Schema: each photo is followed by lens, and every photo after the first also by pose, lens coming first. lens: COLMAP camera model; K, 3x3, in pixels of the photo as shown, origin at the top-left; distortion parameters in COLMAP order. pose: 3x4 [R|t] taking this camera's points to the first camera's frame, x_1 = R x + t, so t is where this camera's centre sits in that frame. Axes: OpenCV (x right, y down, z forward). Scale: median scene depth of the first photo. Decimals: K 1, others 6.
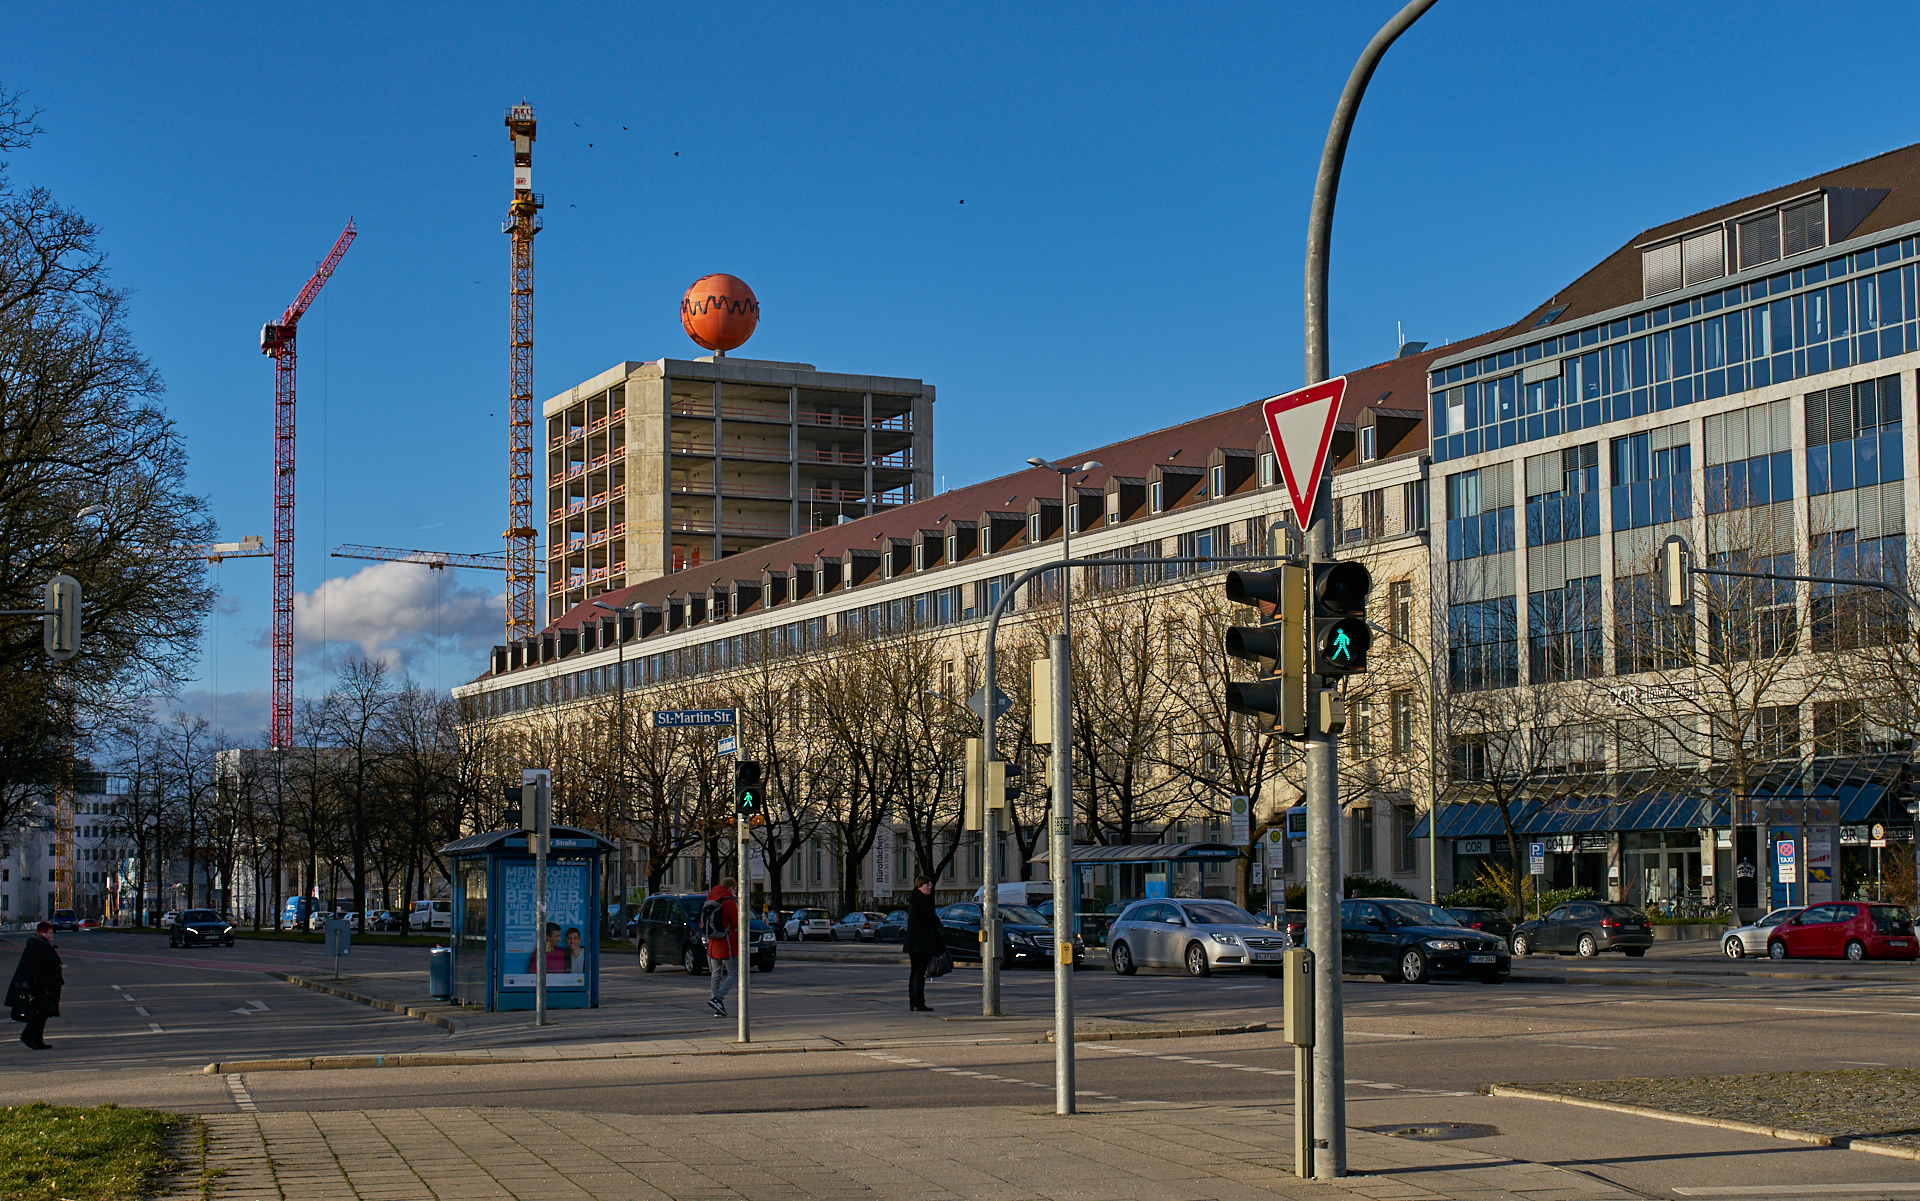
lens RADIAL K [[2885.9, 0, 962.0], [0, 2885.9, 744.8], [0, 0, 1]] dist [-0.056624, 0.000000]
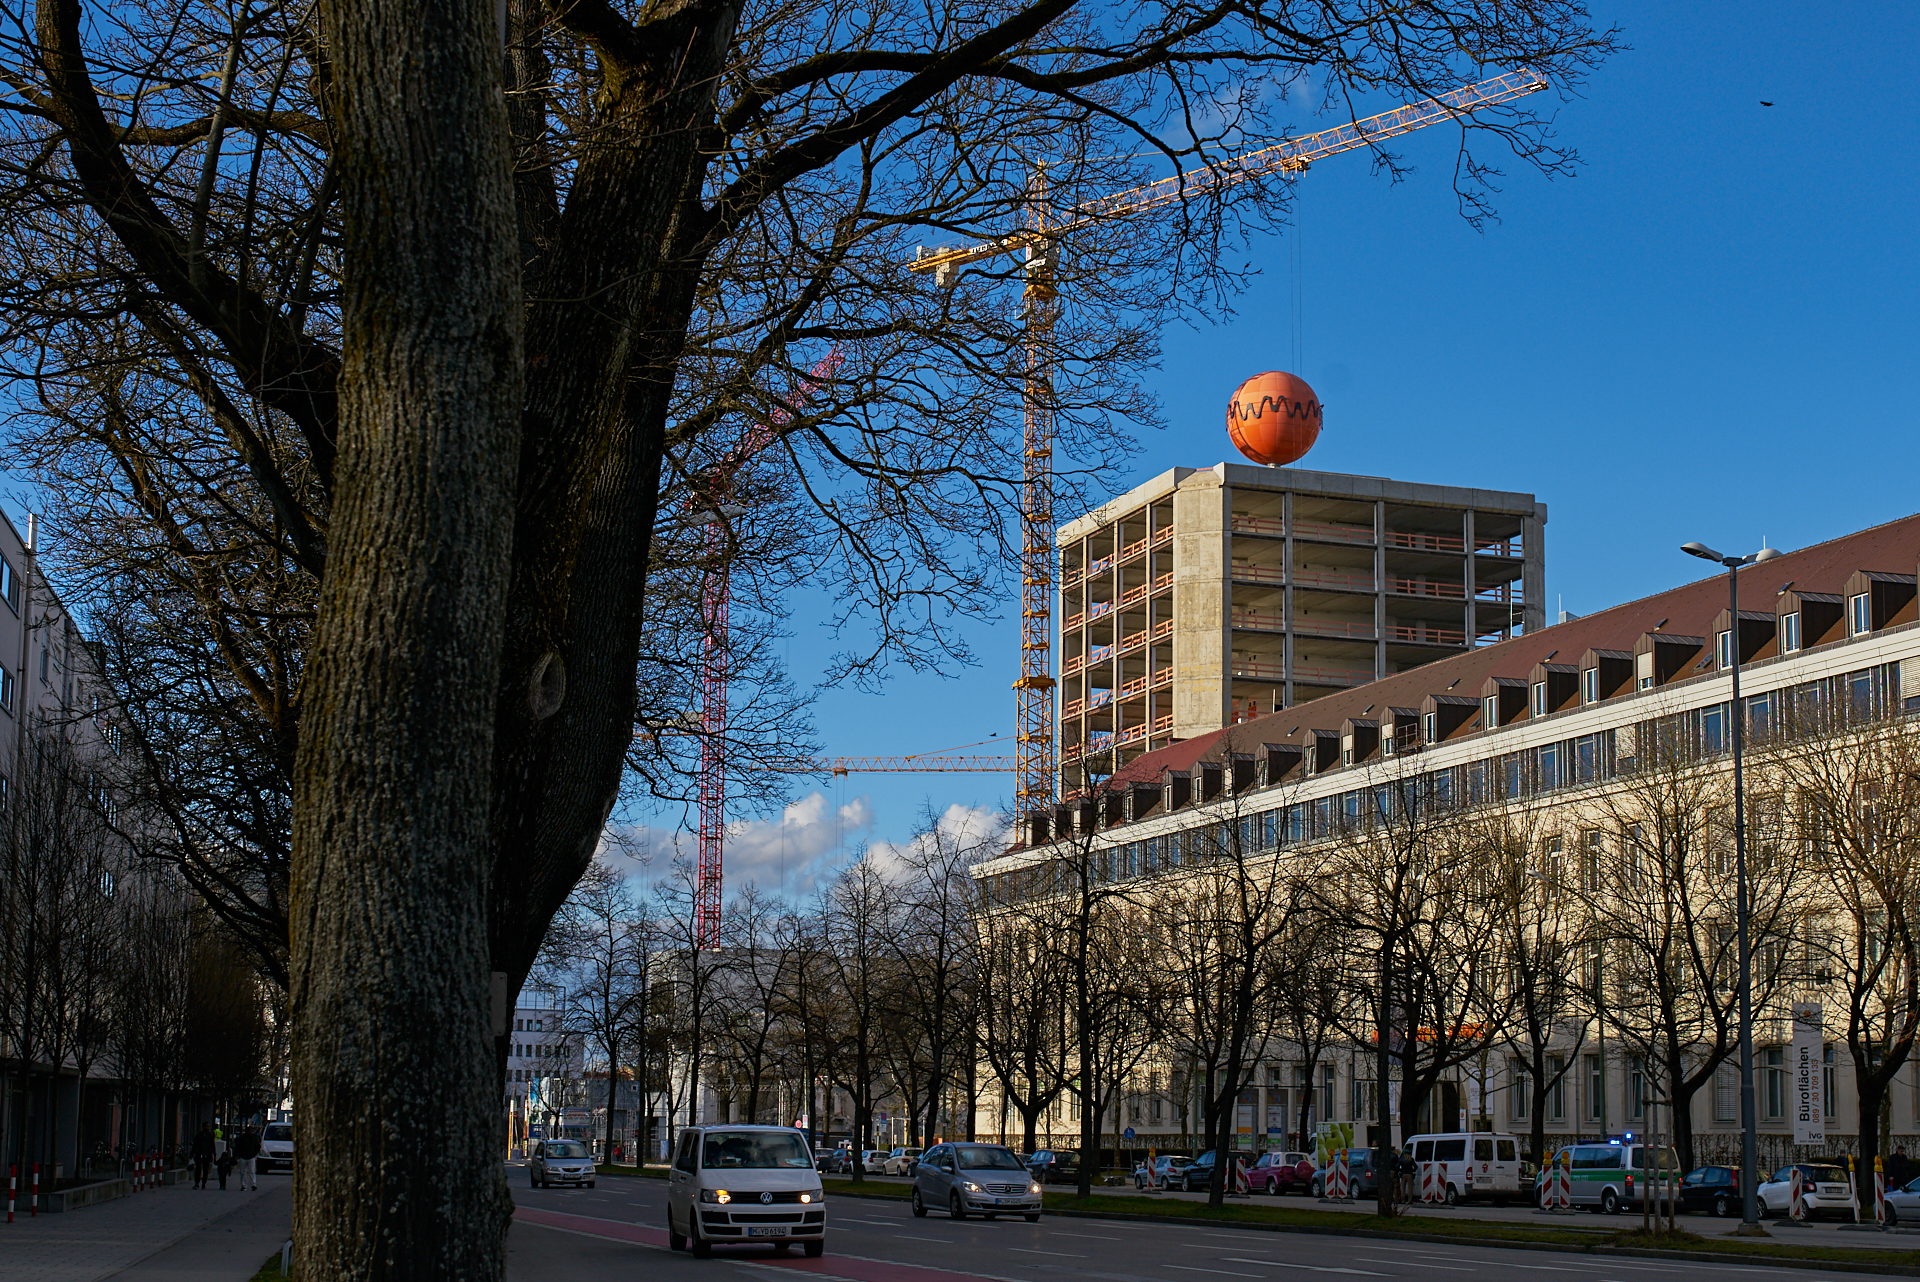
lens RADIAL K [[2882.7, 0, 967.4], [0, 2882.7, 772.5], [0, 0, 1]] dist [-0.031955, 0.000000]
pose [[0.992872, 0.004432, -0.119104, -0.078292], [-0.013166, 0.997271, -0.072643, 0.011381], [0.118457, 0.073693, 0.990221, 0.201973]]
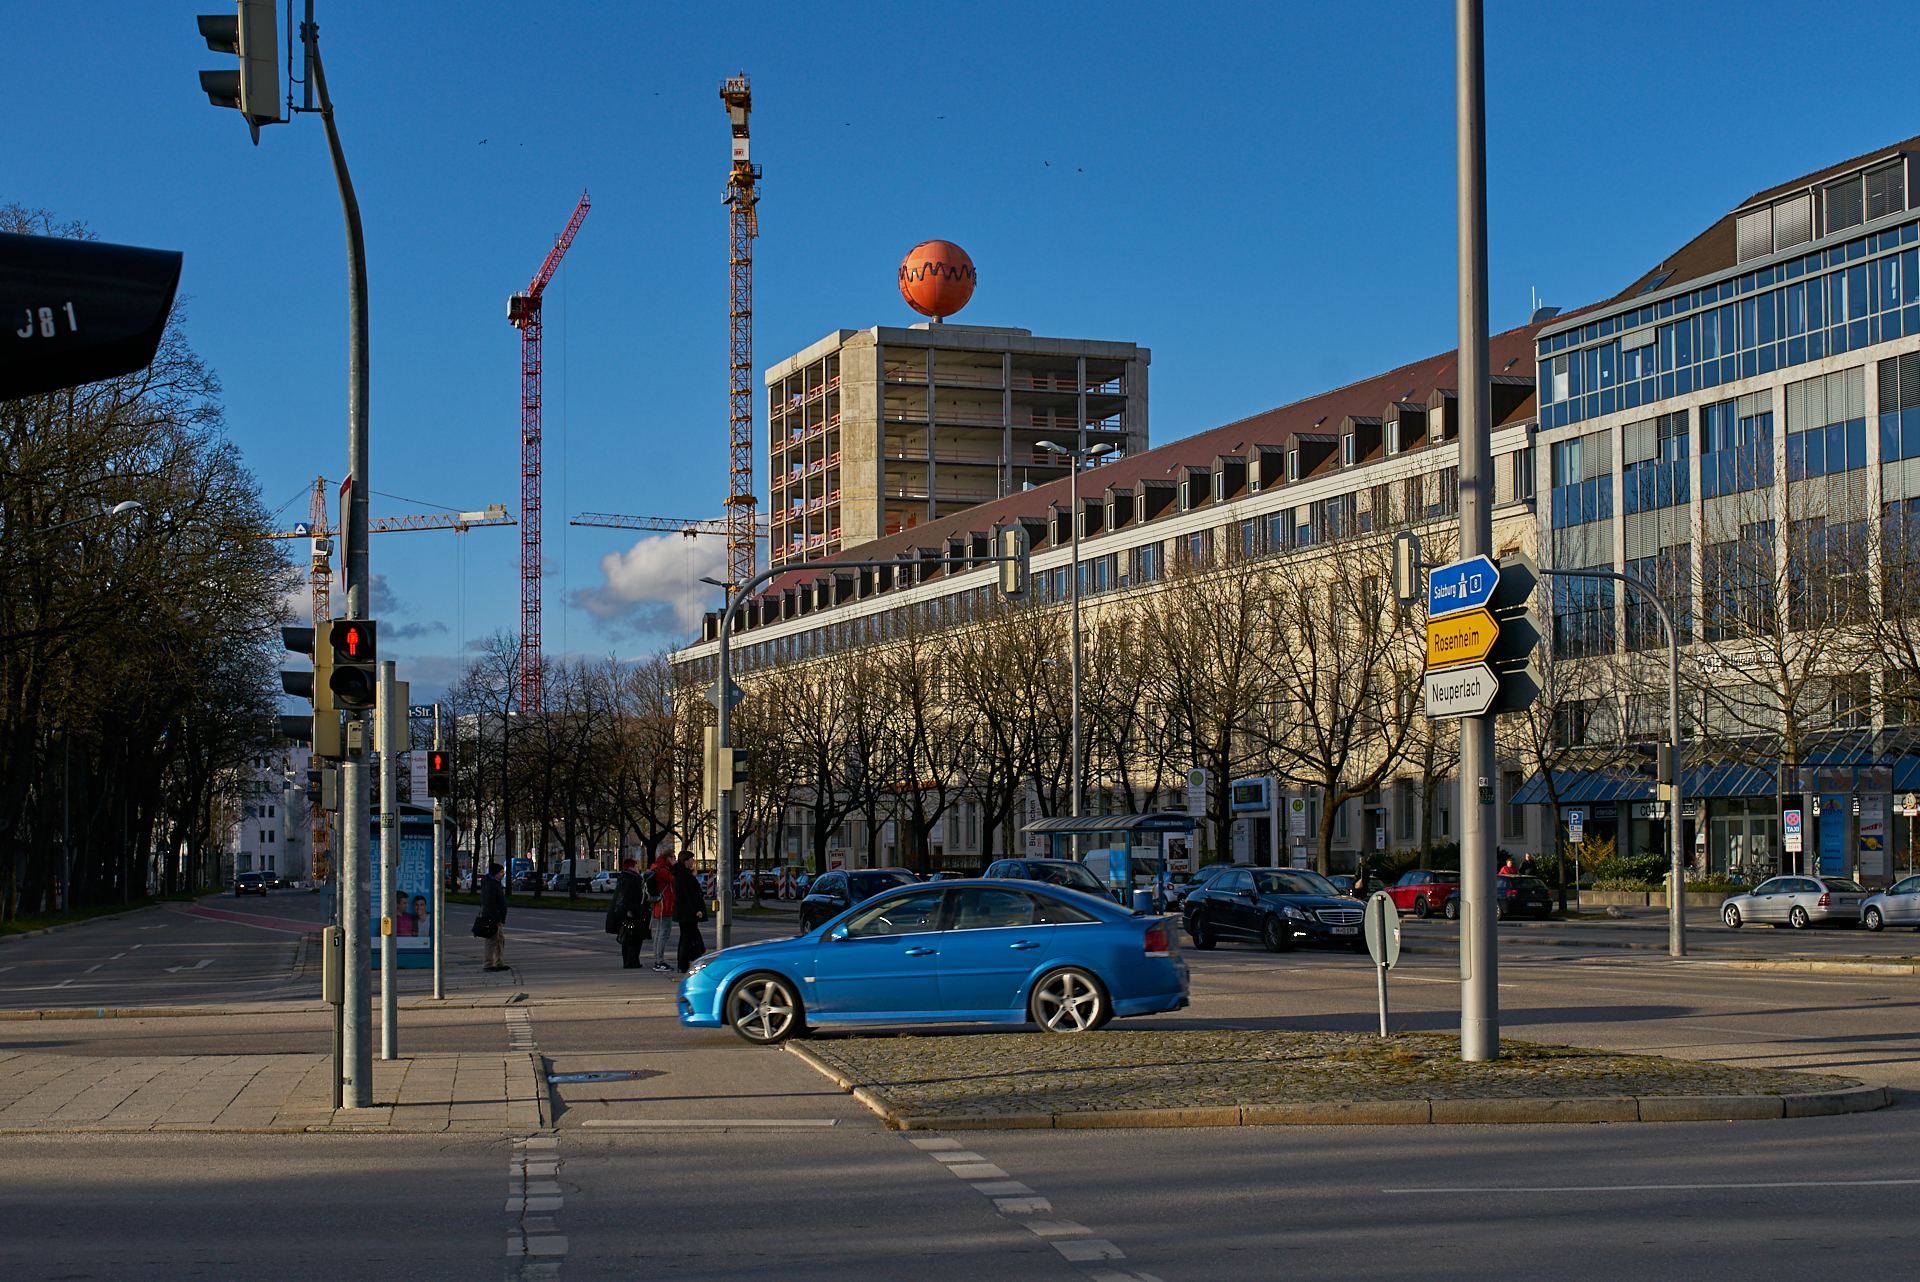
lens RADIAL K [[2906.6, 0, 960.9], [0, 2906.6, 791.5], [0, 0, 1]] dist [-0.052286, 0.000000]
pose [[0.994772, -0.000664, -0.102120, 0.029553], [0.003740, 0.999545, 0.029932, -0.001427], [0.102054, -0.030157, 0.994322, -0.013181]]
